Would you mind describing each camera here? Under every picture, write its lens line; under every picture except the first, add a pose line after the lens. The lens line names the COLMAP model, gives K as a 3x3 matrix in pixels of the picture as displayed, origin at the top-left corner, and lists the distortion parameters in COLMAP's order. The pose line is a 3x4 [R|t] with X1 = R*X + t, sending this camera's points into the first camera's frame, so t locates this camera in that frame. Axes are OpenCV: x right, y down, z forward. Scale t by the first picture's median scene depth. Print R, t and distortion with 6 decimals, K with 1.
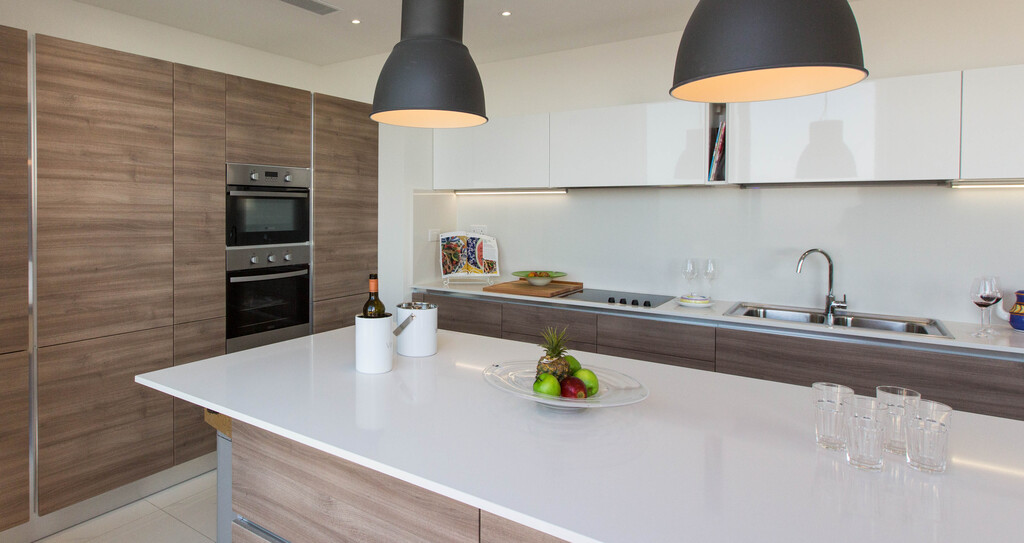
lens RADIAL K [[583.0, 0, 442.3], [0, 583.0, 215.7], [0, 0, 1]] dist [-0.003269, 0.002236]
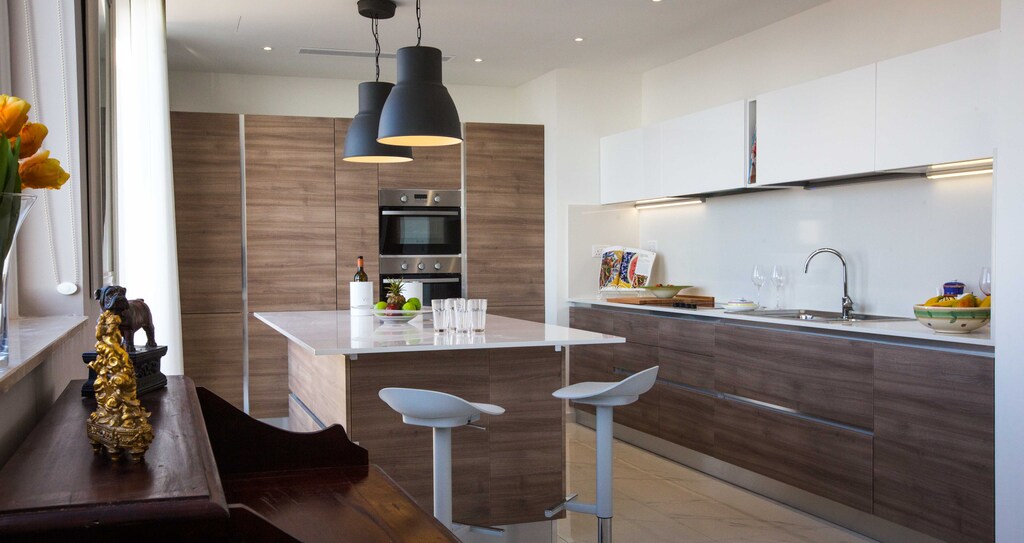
lens RADIAL K [[1010.2, 0, 511.9], [0, 1010.2, 282.8], [0, 0, 1]] dist [0.010349, 0.000000]
pose [[0.824545, 0.004280, -0.565780, 1.167358], [0.004584, 0.999888, 0.014245, 0.087639], [0.565778, -0.014339, 0.824433, -0.691061]]
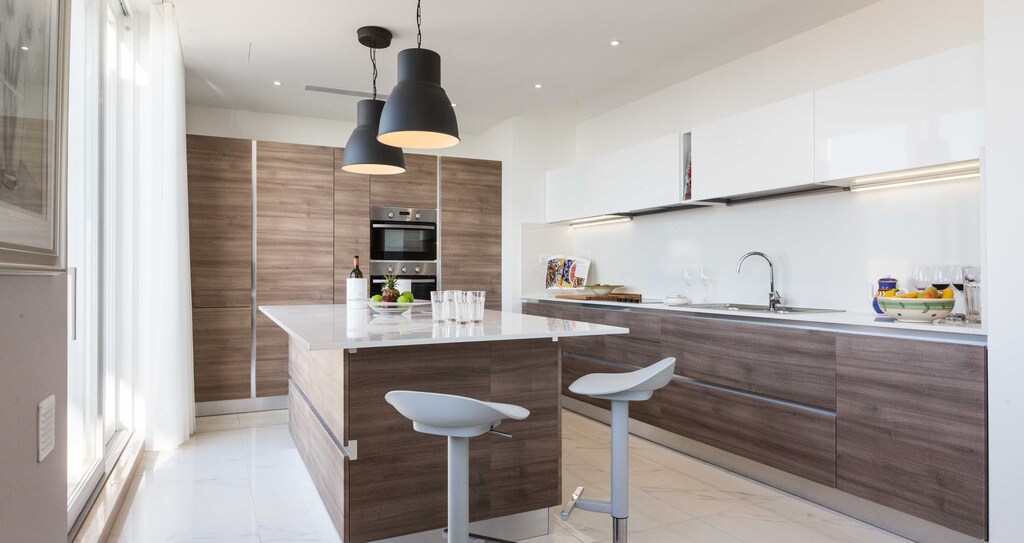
lens RADIAL K [[631.1, 0, 529.9], [0, 631.1, 265.7], [0, 0, 1]] dist [-0.006165, 0.001687]
pose [[0.891438, -0.011187, -0.453005, 0.812441], [-0.000317, 0.999680, -0.025309, 0.116542], [0.453143, 0.022705, 0.891148, -0.331402]]
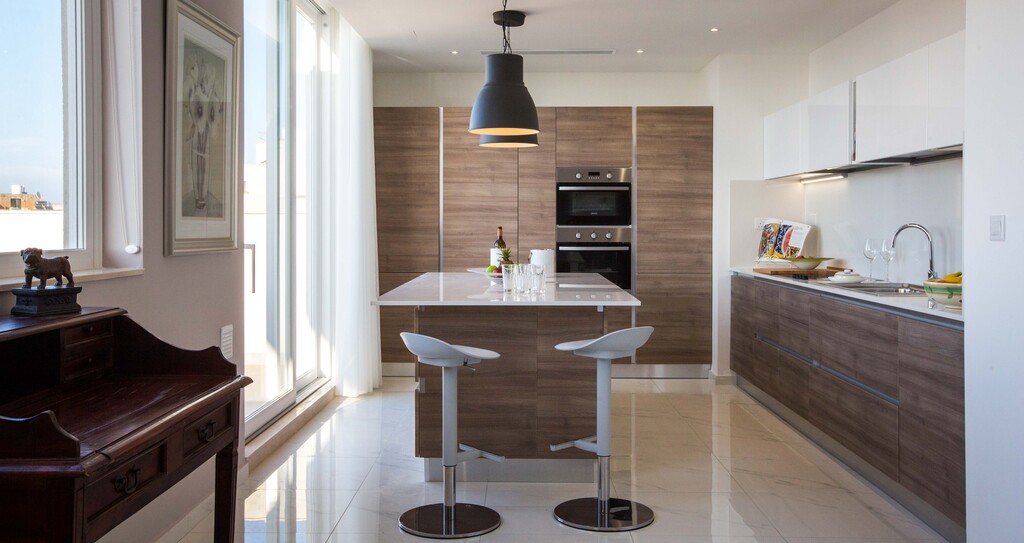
lens RADIAL K [[974.2, 0, 508.8], [0, 974.2, 216.3], [0, 0, 1]] dist [0.008843, 0.000000]
pose [[0.579350, -0.010363, -0.815013, 1.606348], [-0.008735, 0.999783, -0.018921, 0.081184], [0.815032, 0.018082, 0.579134, -0.527690]]
